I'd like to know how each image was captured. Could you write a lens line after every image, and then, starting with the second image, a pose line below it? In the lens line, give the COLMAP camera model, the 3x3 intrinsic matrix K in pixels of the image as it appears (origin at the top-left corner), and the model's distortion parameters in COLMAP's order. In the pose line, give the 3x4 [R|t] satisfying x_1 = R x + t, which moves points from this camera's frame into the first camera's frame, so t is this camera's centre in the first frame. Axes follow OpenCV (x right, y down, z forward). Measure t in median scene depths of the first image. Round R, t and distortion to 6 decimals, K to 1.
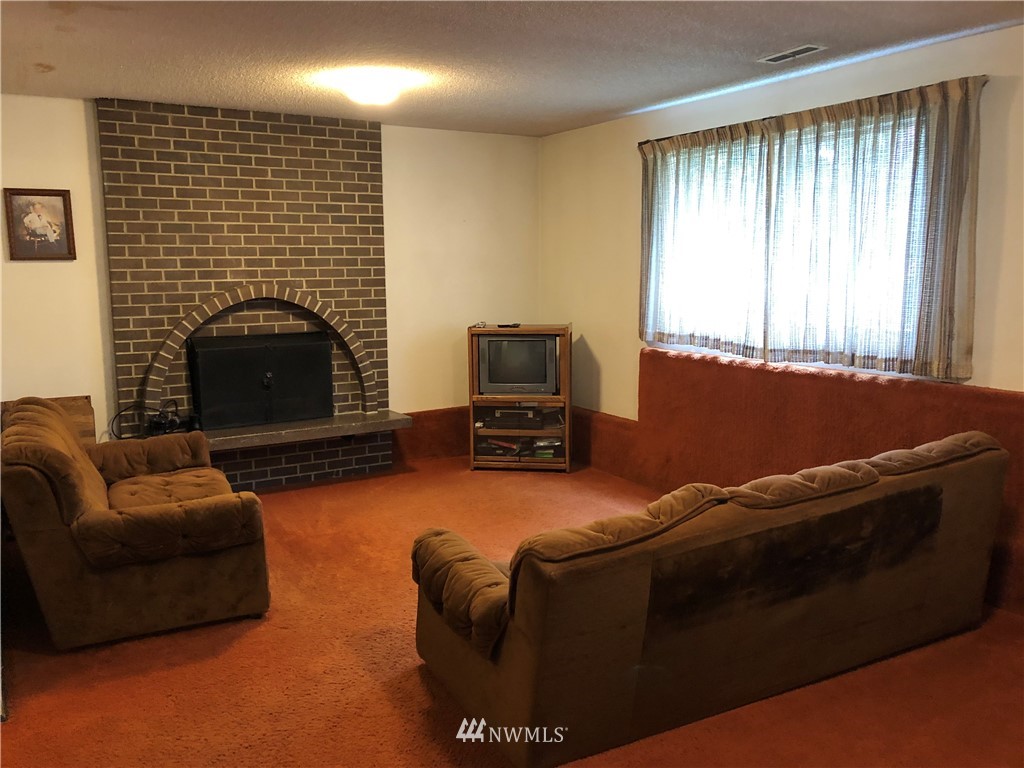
lens RADIAL K [[826.2, 0, 512.0], [0, 826.2, 384.0], [0, 0, 1]] dist [0.007004, -0.015470]
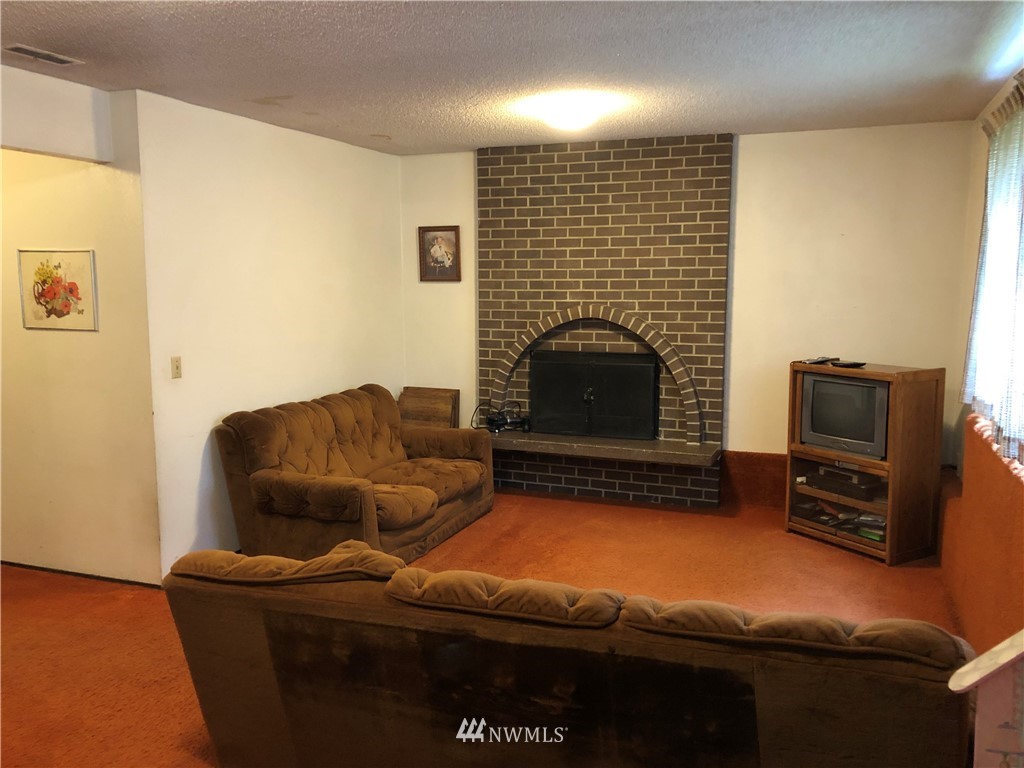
lens RADIAL K [[797.0, 0, 512.0], [0, 797.0, 384.0], [0, 0, 1]] dist [0.188091, -0.508028]
pose [[0.621814, 0.104922, -0.776105, 0.437718], [-0.120305, 0.992020, 0.037724, -0.045761], [0.773869, 0.069913, 0.629475, 0.276659]]
